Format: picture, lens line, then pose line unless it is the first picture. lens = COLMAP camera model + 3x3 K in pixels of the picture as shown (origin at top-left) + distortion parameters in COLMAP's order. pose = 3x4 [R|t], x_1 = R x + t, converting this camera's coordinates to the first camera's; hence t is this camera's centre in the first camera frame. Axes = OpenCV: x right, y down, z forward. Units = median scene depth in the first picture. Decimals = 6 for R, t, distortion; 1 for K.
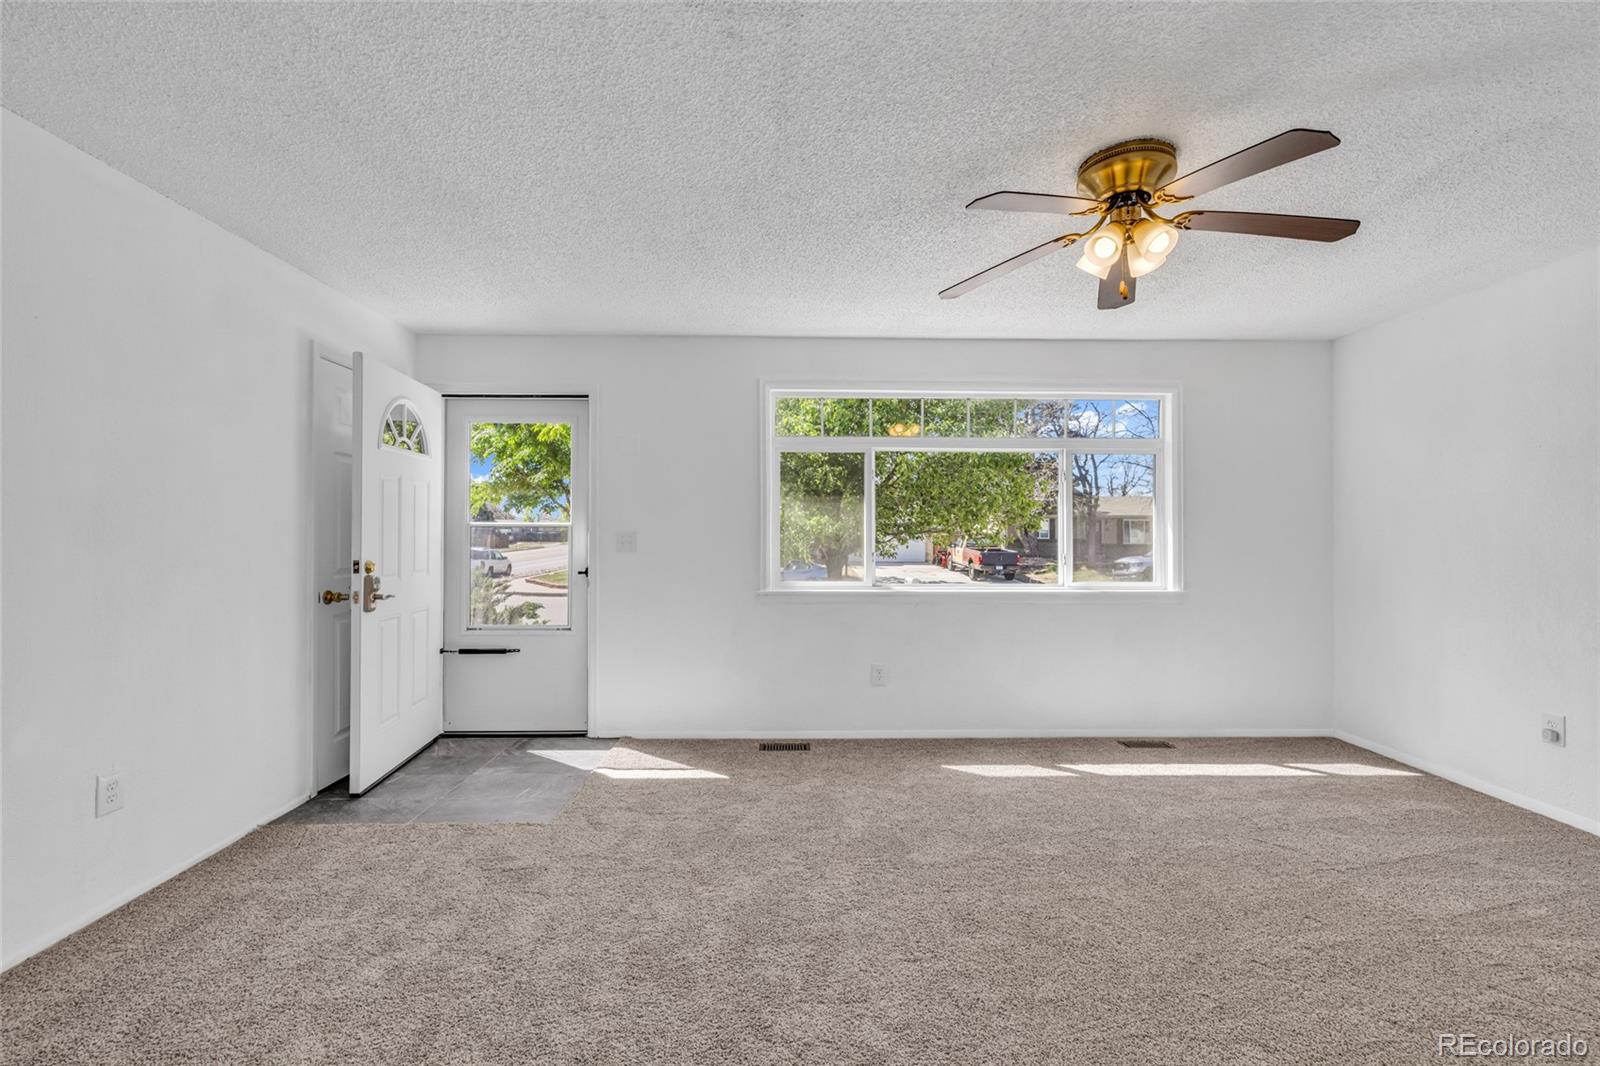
lens RADIAL K [[672.5, 0, 803.5], [0, 672.5, 530.1], [0, 0, 1]] dist [0.000562, 0.000651]
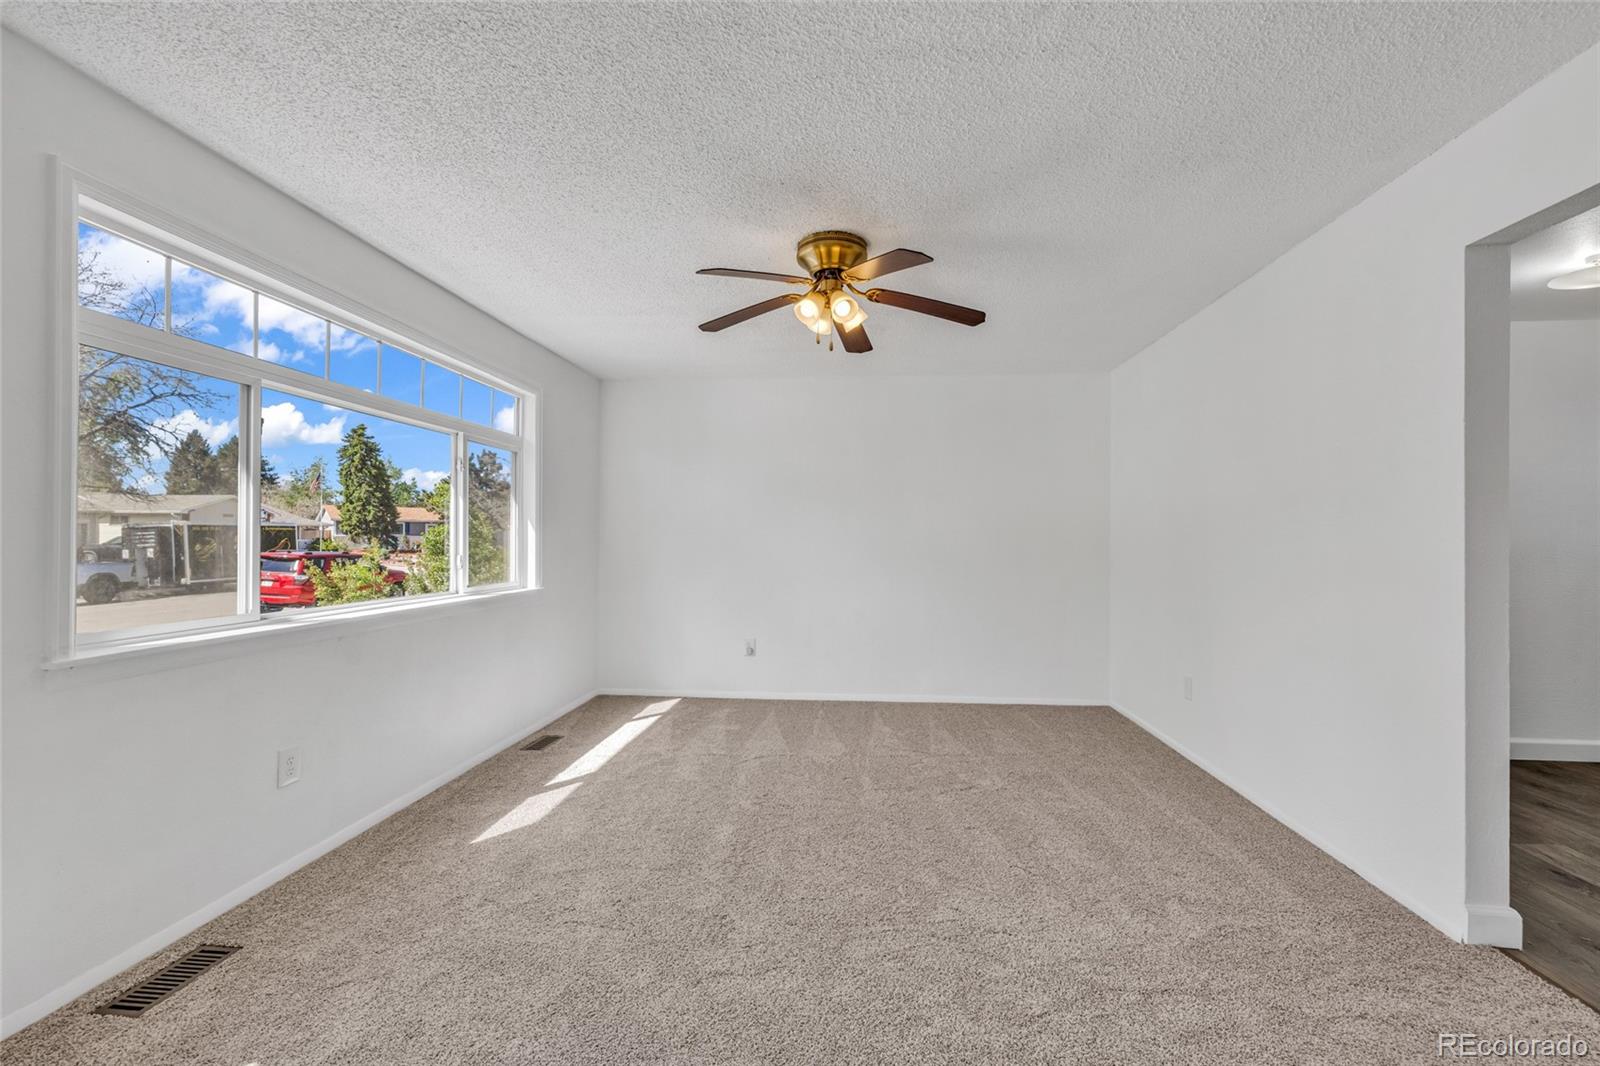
lens RADIAL K [[672.5, 0, 808.7], [0, 672.5, 540.1], [0, 0, 1]] dist [0.000562, 0.000651]
pose [[0.113459, -0.005161, 0.993529, -0.510643], [-0.014354, 0.999874, 0.006833, 0.004630], [-0.993439, -0.015036, 0.113371, 0.571373]]
